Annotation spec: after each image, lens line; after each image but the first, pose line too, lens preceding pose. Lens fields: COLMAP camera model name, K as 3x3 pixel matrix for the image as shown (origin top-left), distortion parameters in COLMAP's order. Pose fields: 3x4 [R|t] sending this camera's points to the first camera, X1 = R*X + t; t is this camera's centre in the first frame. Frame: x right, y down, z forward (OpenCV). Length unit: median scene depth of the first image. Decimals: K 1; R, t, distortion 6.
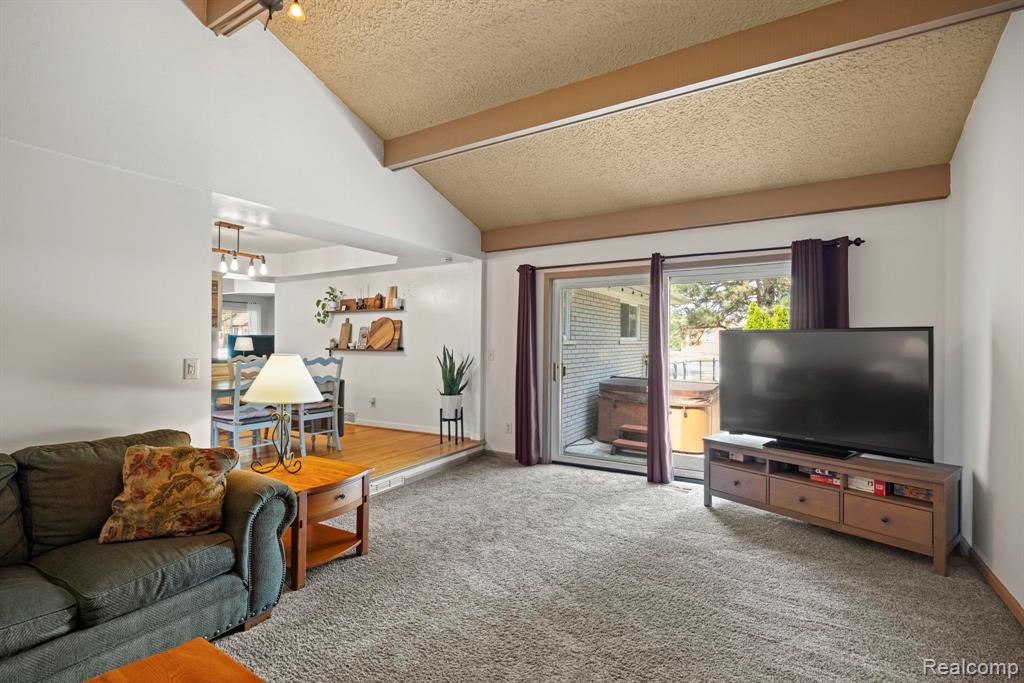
lens RADIAL K [[478.3, 0, 511.4], [0, 478.3, 339.7], [0, 0, 1]] dist [-0.005868, -0.000489]
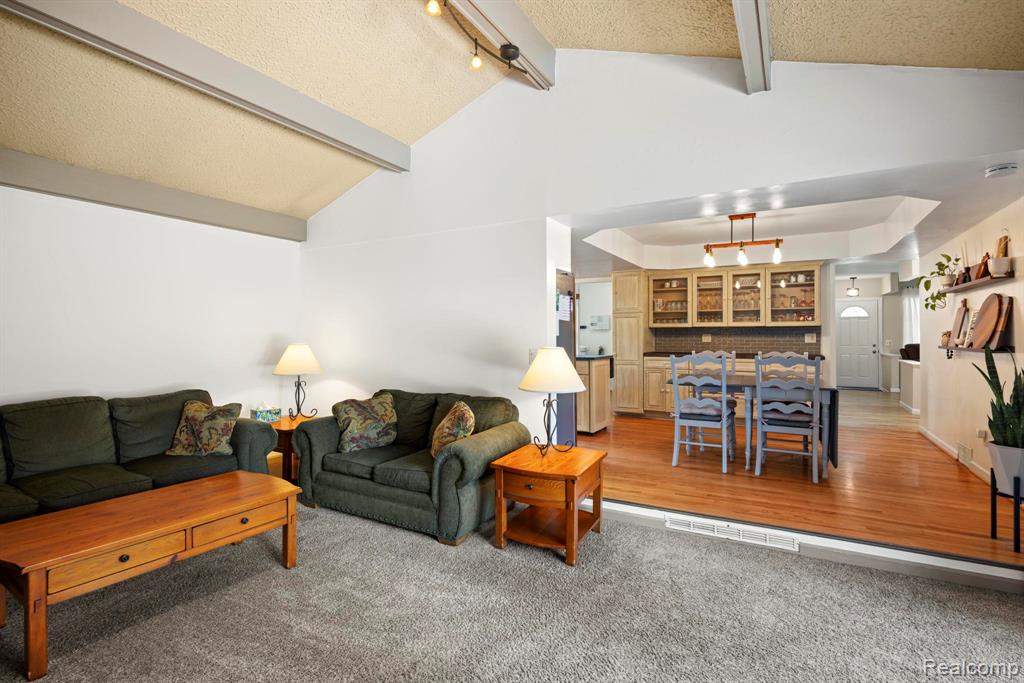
lens RADIAL K [[478.3, 0, 513.0], [0, 478.3, 339.4], [0, 0, 1]] dist [-0.005868, -0.000489]
pose [[0.011963, 0.006516, -0.999907, 0.302006], [0.007091, 0.999953, 0.006601, 0.000391], [0.999903, -0.007169, 0.011917, 0.424923]]
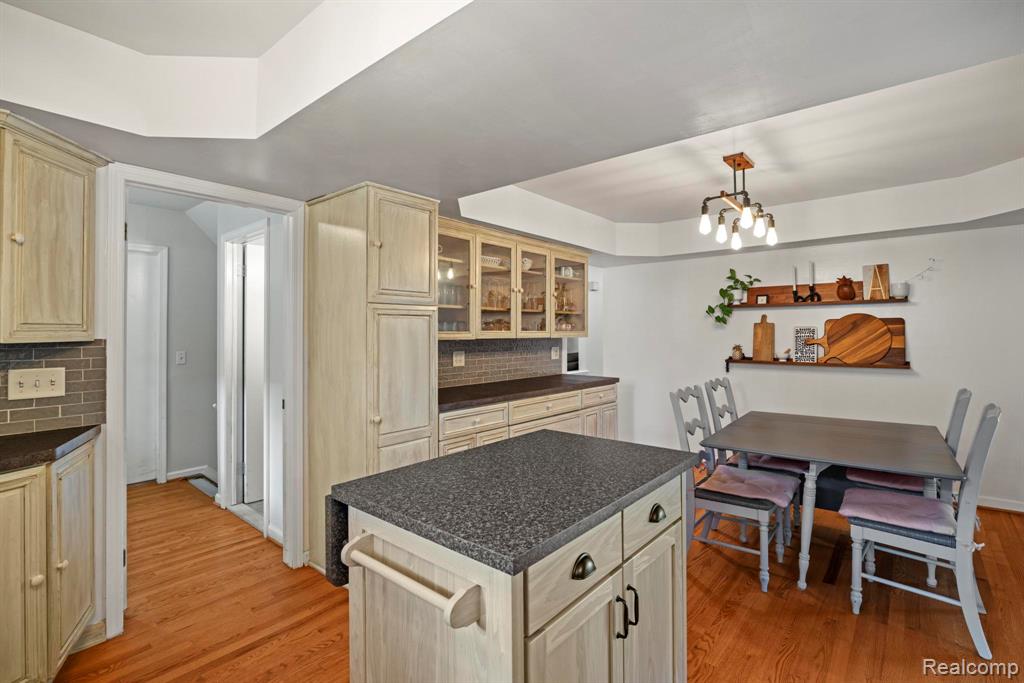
lens RADIAL K [[478.3, 0, 505.7], [0, 478.3, 335.9], [0, 0, 1]] dist [-0.005868, -0.000489]
pose [[0.986386, -0.002772, -0.164421, -0.634120], [0.004797, 0.999917, 0.011920, -0.027810], [0.164374, -0.012546, 0.986318, 0.307871]]
